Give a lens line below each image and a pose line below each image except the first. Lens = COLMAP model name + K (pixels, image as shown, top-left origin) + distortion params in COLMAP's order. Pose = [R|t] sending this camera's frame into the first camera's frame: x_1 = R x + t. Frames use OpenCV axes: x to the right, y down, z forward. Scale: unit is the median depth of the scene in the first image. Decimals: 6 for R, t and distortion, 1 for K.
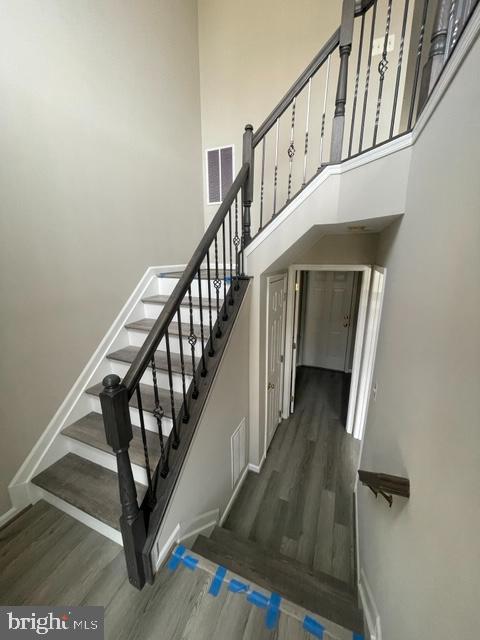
lens RADIAL K [[256.0, 0, 237.1], [0, 256.0, 320.3], [0, 0, 1]] dist [-0.001075, 0.000604]
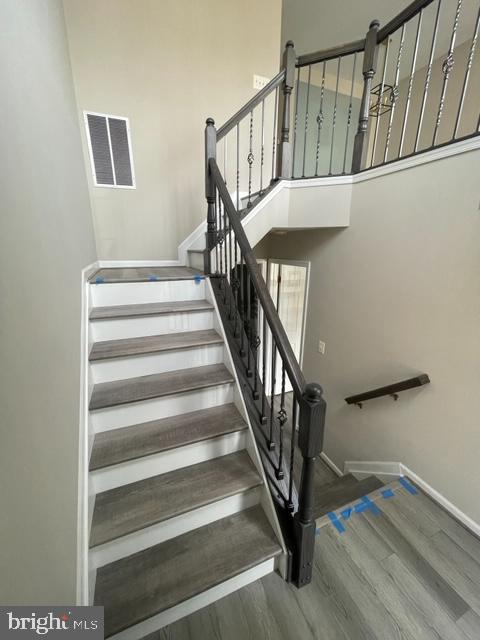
lens RADIAL K [[256.0, 0, 239.3], [0, 256.0, 320.3], [0, 0, 1]] dist [-0.001075, 0.000604]
pose [[0.699628, -0.192295, 0.688145, -0.868660], [0.168635, 0.980335, 0.102495, -0.114878], [-0.694322, 0.044337, 0.718298, 0.322771]]
